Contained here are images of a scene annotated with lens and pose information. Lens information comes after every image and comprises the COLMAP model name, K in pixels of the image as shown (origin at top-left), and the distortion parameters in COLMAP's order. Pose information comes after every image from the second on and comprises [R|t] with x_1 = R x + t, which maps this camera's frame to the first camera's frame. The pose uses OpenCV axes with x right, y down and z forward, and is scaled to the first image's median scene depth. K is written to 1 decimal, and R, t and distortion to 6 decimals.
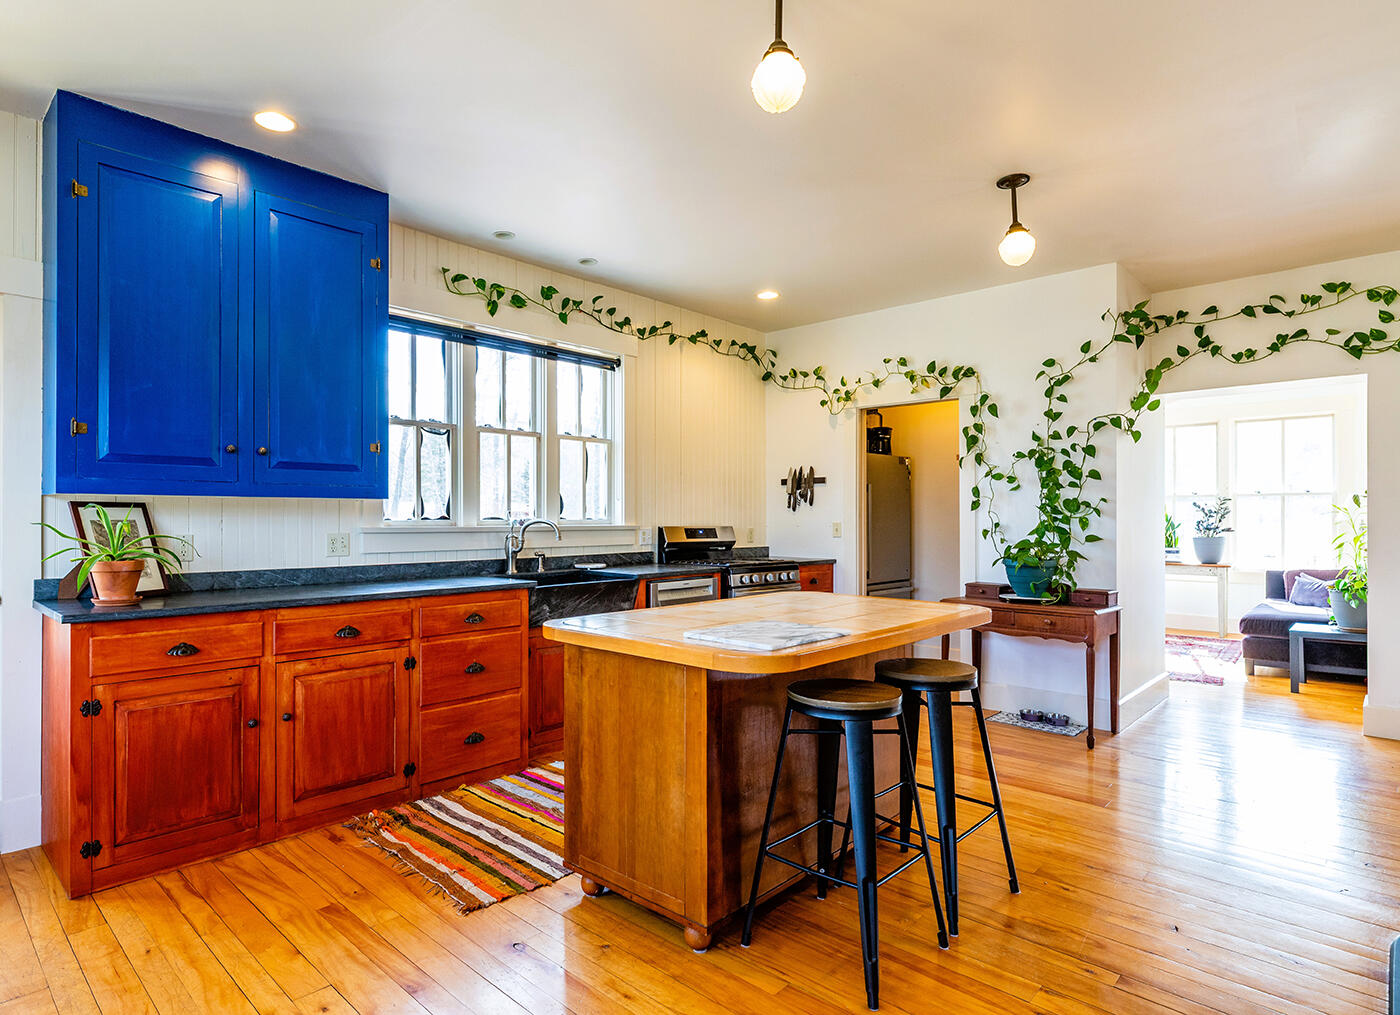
lens RADIAL K [[763.4, 0, 634.1], [0, 763.4, 513.5], [0, 0, 1]] dist [-0.004013, -0.000366]
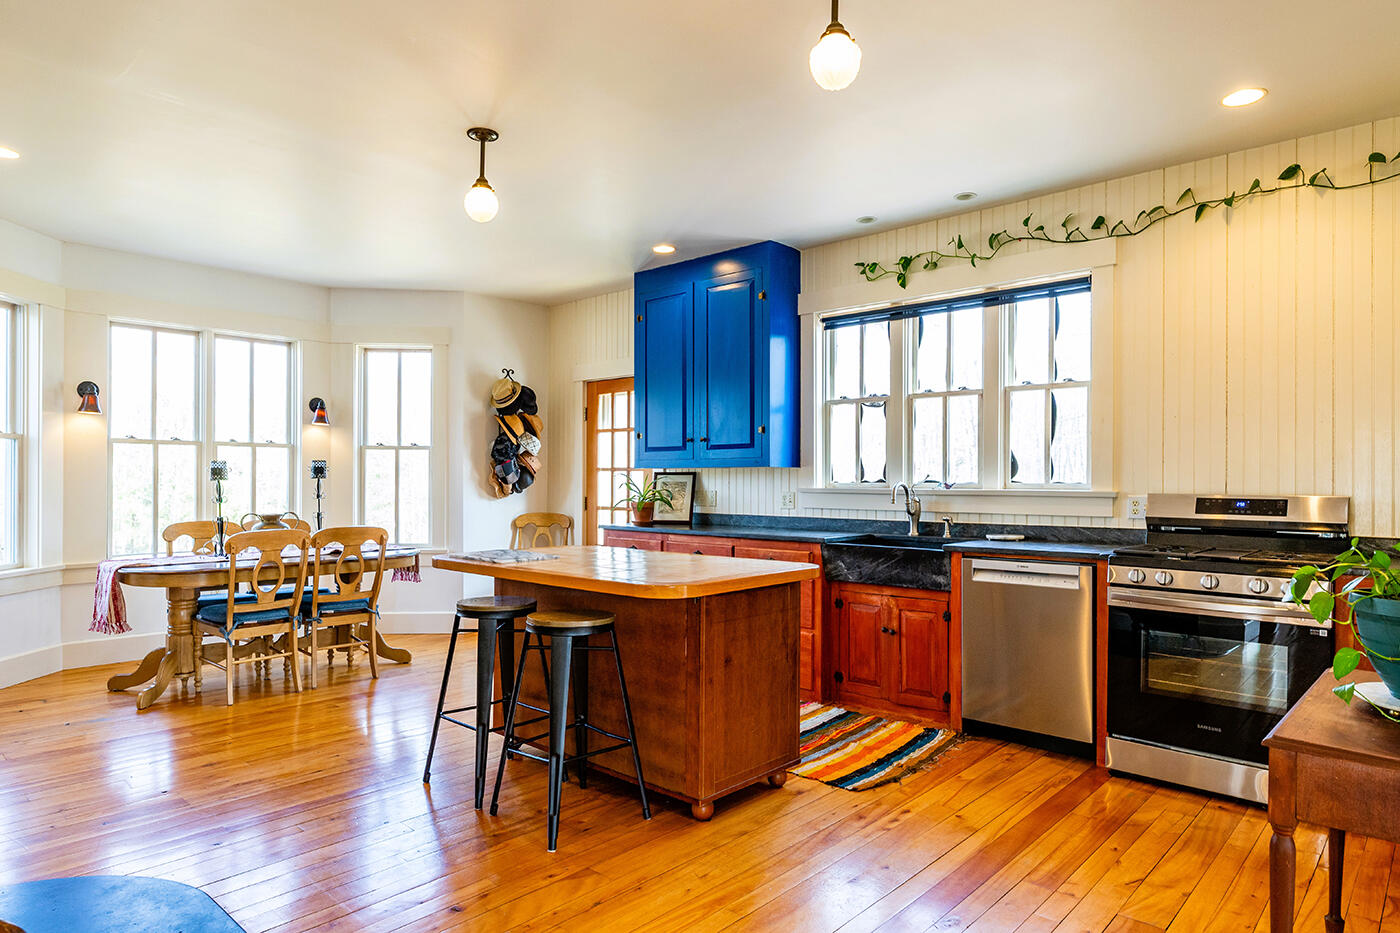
lens RADIAL K [[827.3, 0, 698.6], [0, 827.3, 476.3], [0, 0, 1]] dist [-0.001648, -0.002385]
pose [[0.045760, -0.006183, -0.998933, 1.019161], [0.002313, 0.999979, -0.006084, 0.005762], [0.998950, -0.002032, 0.045774, 0.726573]]
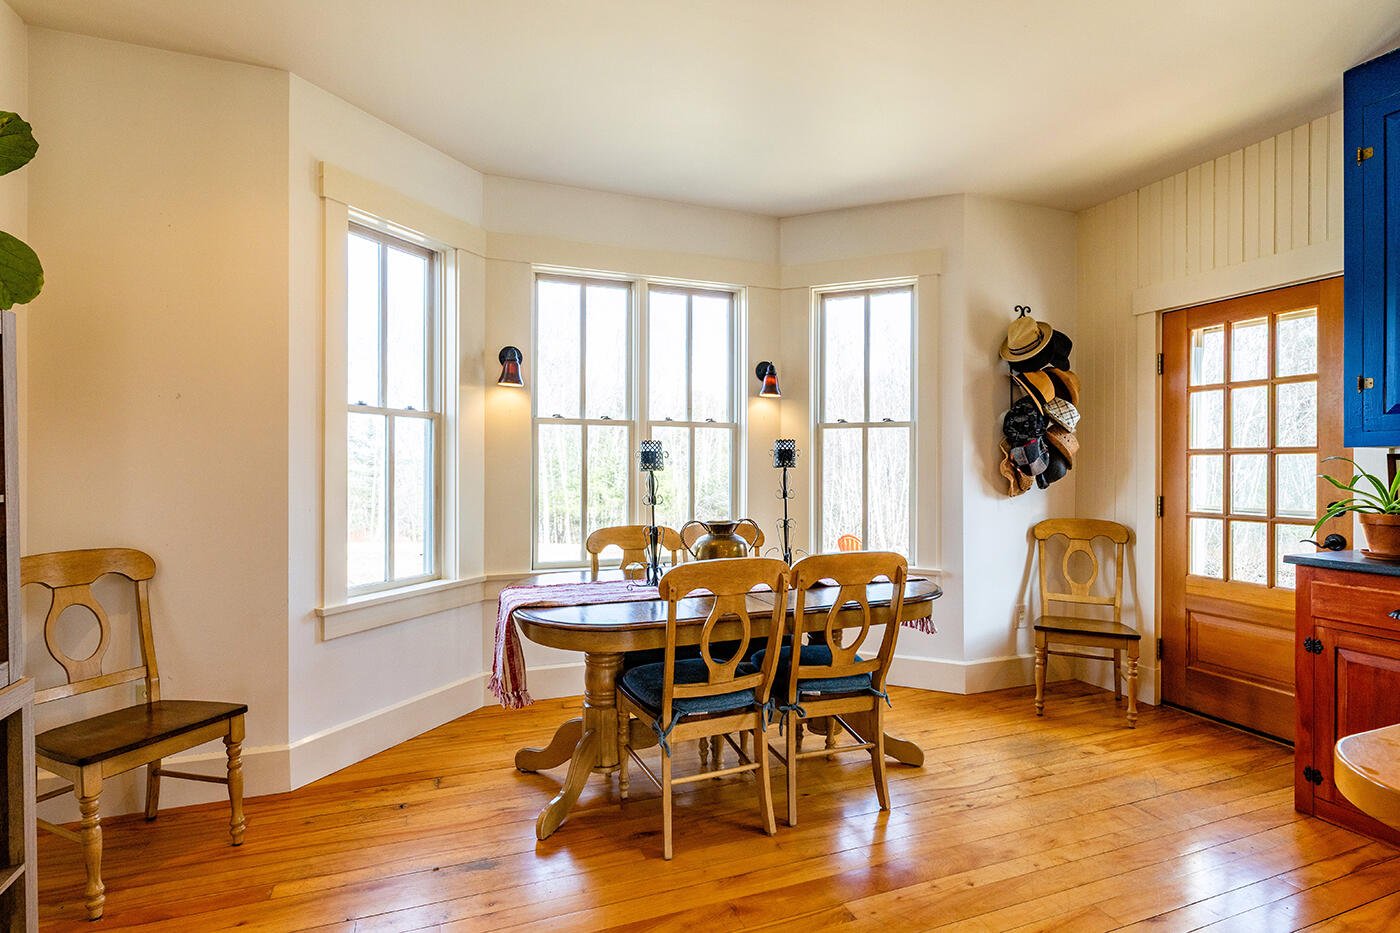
lens RADIAL K [[691.5, 0, 701.3], [0, 691.5, 467.1], [0, 0, 1]] dist [-0.000438, -0.000900]
pose [[-0.404958, -0.002325, -0.914333, 0.343186], [0.002077, 0.999992, -0.003463, 0.001828], [0.914333, -0.003301, -0.404949, 0.381195]]
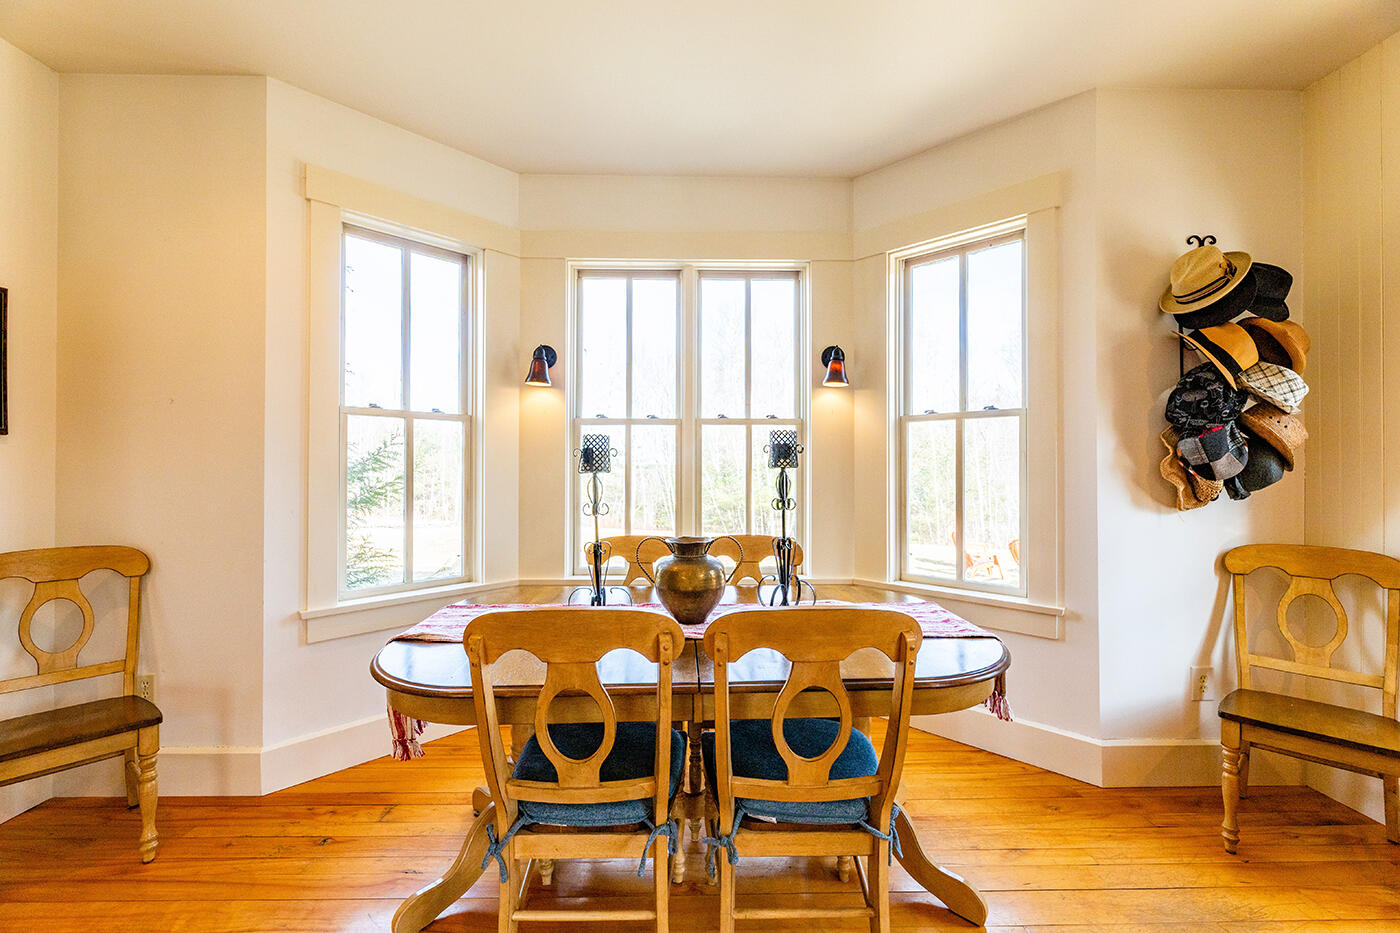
lens RADIAL K [[566.4, 0, 701.7], [0, 566.4, 465.9], [0, 0, 1]] dist [-0.001985, 0.000469]
pose [[-0.691499, -0.008189, -0.722331, -0.003308], [0.002516, 0.999902, -0.013745, 0.004150], [0.722373, -0.011322, -0.691411, 0.430049]]
